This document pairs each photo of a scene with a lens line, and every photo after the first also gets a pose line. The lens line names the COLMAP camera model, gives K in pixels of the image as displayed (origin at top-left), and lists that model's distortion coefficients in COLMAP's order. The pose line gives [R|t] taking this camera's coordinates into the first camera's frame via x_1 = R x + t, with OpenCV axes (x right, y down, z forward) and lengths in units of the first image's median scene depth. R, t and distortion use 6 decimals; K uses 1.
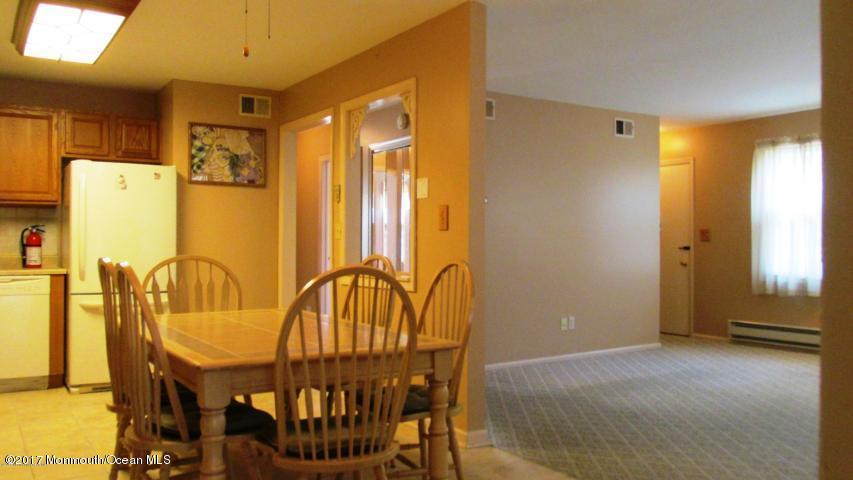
lens RADIAL K [[705.2, 0, 426.5], [0, 705.2, 240.0], [0, 0, 1]] dist [-0.037950, 0.013756]
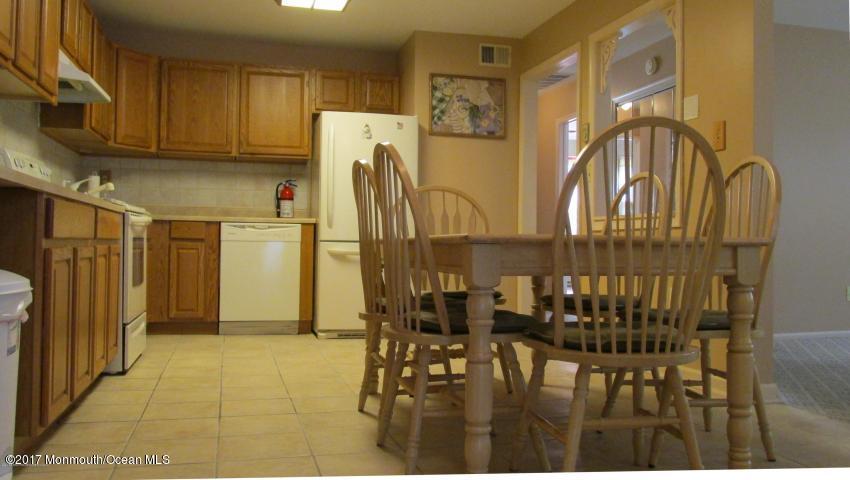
lens RADIAL K [[702.7, 0, 425.0], [0, 702.7, 240.0], [0, 0, 1]] dist [-0.037950, 0.013756]
pose [[0.952684, 0.001926, -0.303958, -0.045052], [-0.006629, 0.999874, -0.014442, 0.083647], [0.303892, 0.015774, 0.952576, 0.060386]]
